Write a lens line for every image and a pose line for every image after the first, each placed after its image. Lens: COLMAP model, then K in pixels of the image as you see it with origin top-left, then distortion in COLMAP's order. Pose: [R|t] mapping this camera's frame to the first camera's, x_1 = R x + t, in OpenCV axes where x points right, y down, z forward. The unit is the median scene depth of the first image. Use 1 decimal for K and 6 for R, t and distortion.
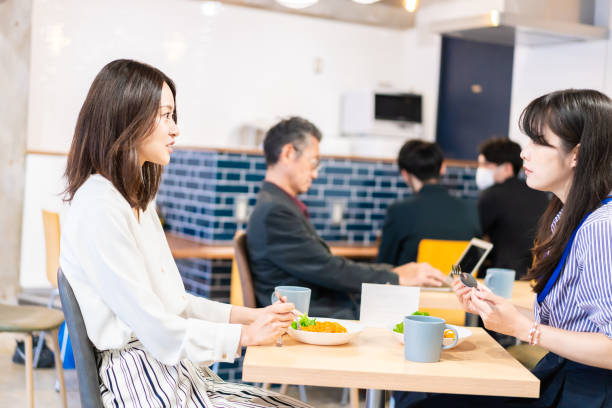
lens RADIAL K [[971.7, 0, 308.9], [0, 971.7, 208.2], [0, 0, 1]] dist [-0.009697, 0.000000]
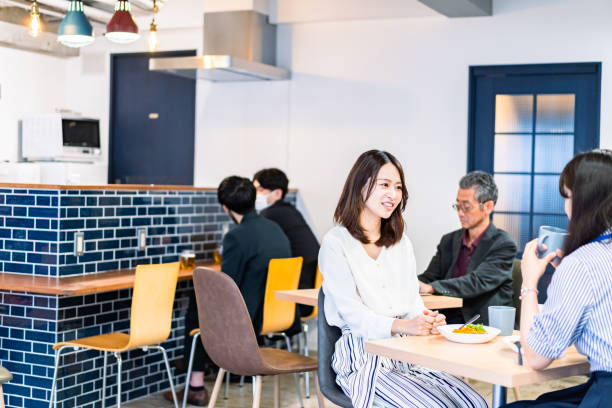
lens RADIAL K [[971.7, 0, 295.9], [0, 971.7, 195.2], [0, 0, 1]] dist [-0.009697, 0.000000]
pose [[0.840638, -0.045238, 0.539705, -0.413979], [0.051619, 0.998661, 0.003306, -0.039569], [-0.539132, 0.025080, 0.841848, -0.021837]]
